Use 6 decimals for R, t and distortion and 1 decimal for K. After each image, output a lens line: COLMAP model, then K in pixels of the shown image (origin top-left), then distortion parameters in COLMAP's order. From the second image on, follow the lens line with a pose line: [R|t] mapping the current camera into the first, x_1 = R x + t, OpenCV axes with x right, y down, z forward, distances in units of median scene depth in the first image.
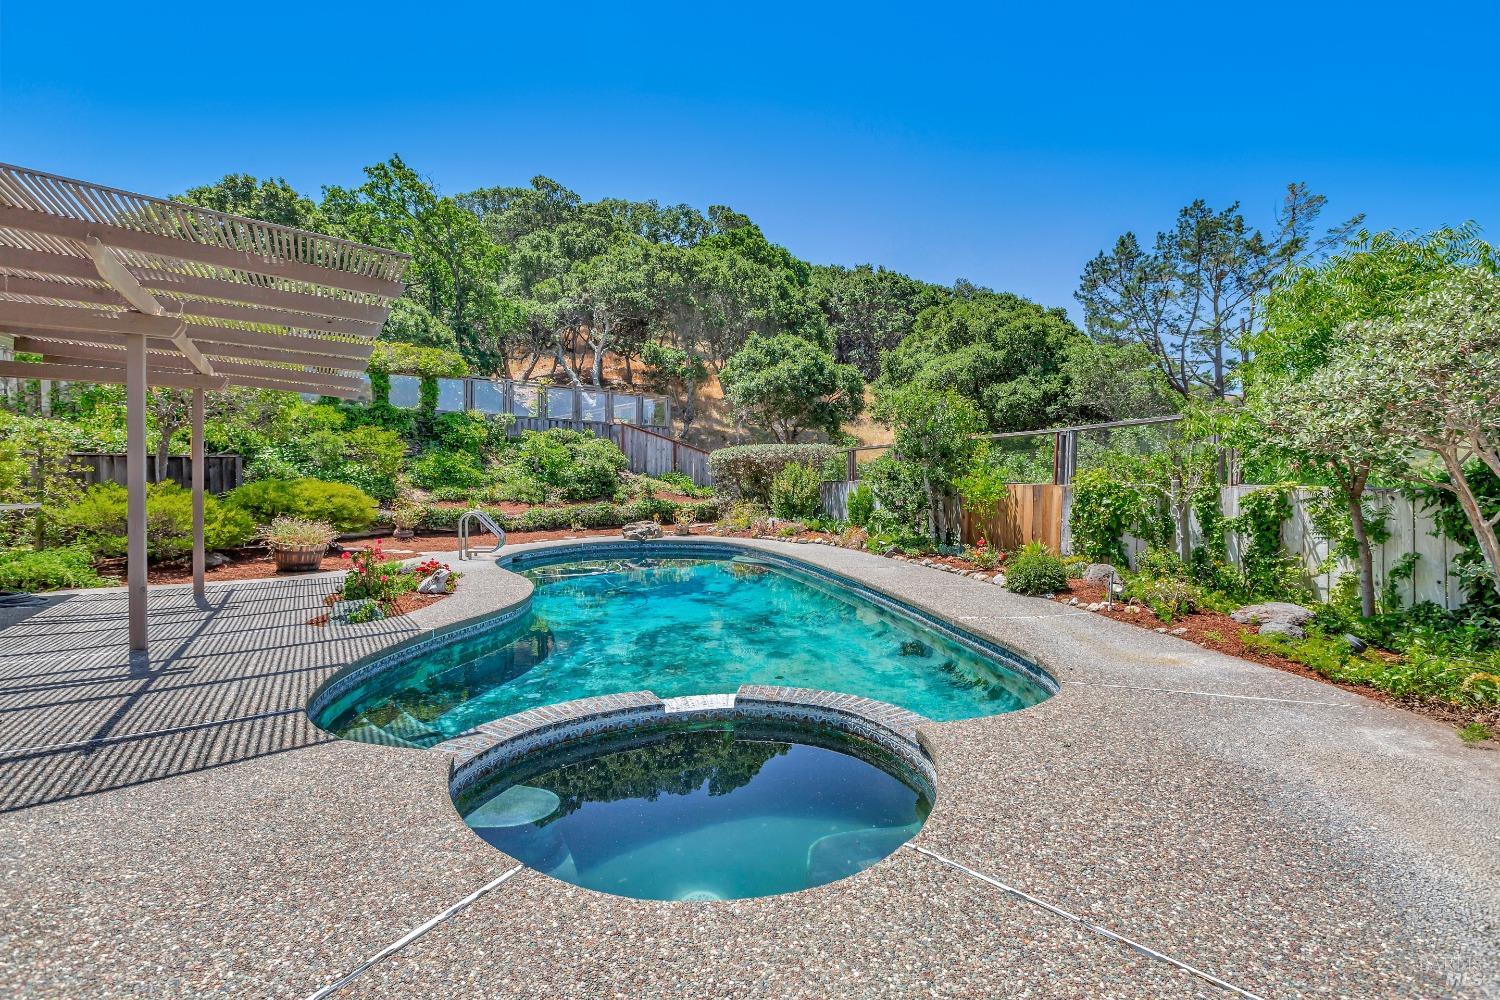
lens RADIAL K [[681.5, 0, 758.7], [0, 681.5, 491.6], [0, 0, 1]] dist [0.003535, 0.000708]
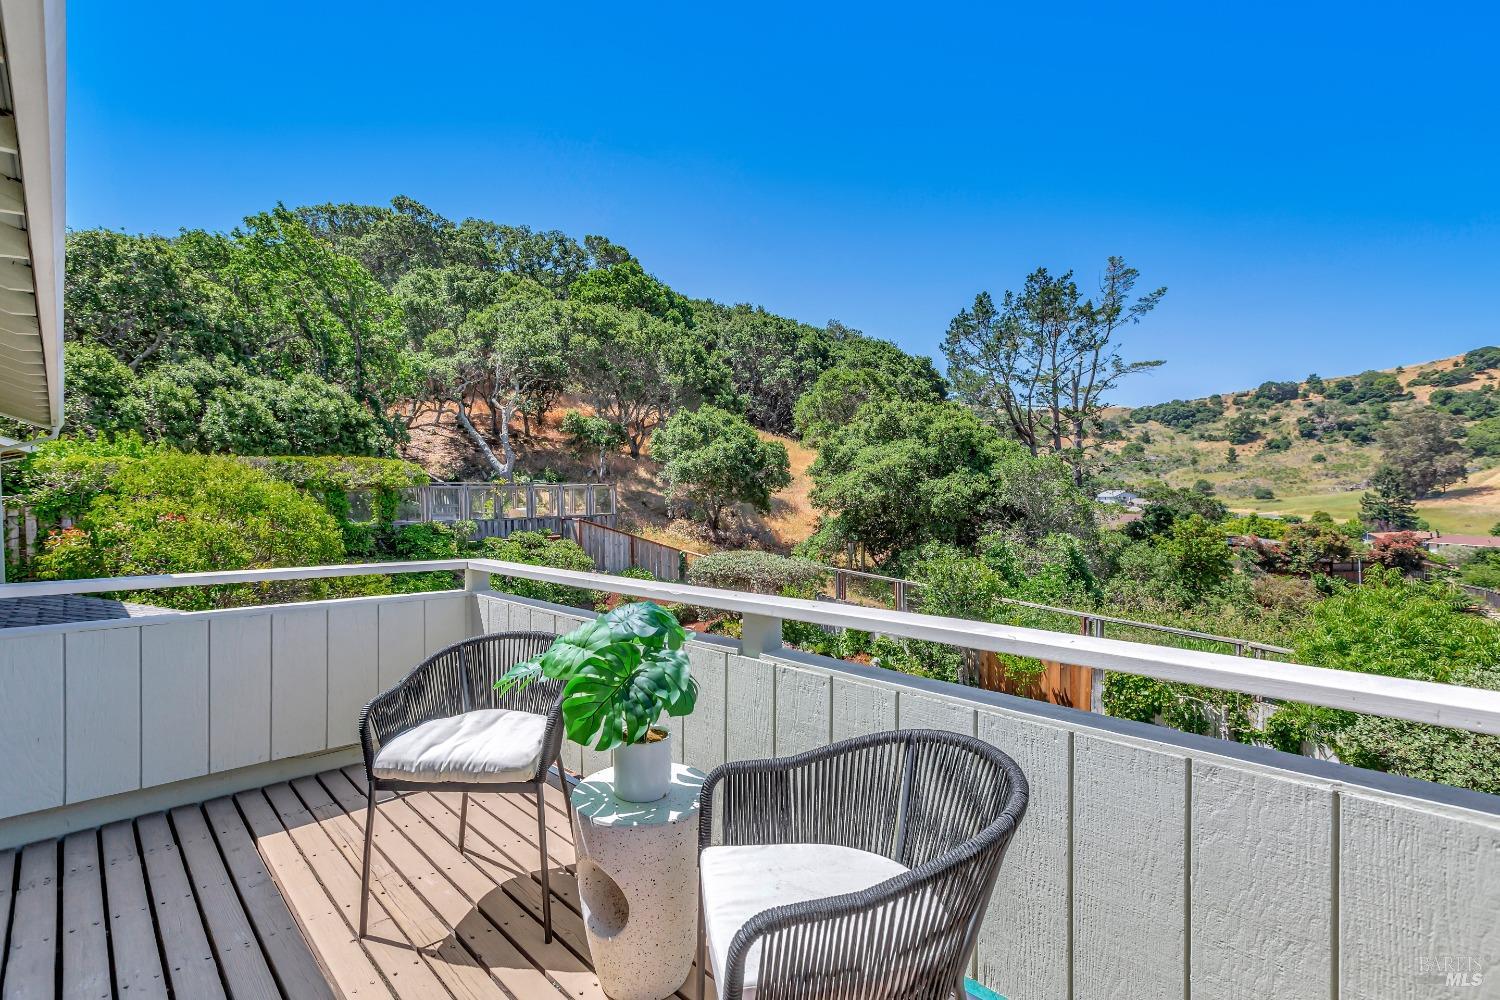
lens RADIAL K [[681.5, 0, 755.7], [0, 681.5, 514.0], [0, 0, 1]] dist [0.003535, 0.000708]
pose [[0.977330, -0.020665, 0.210710, -0.082482], [0.016617, 0.999642, 0.020965, -0.065060], [-0.211067, -0.016988, 0.977324, -0.012777]]
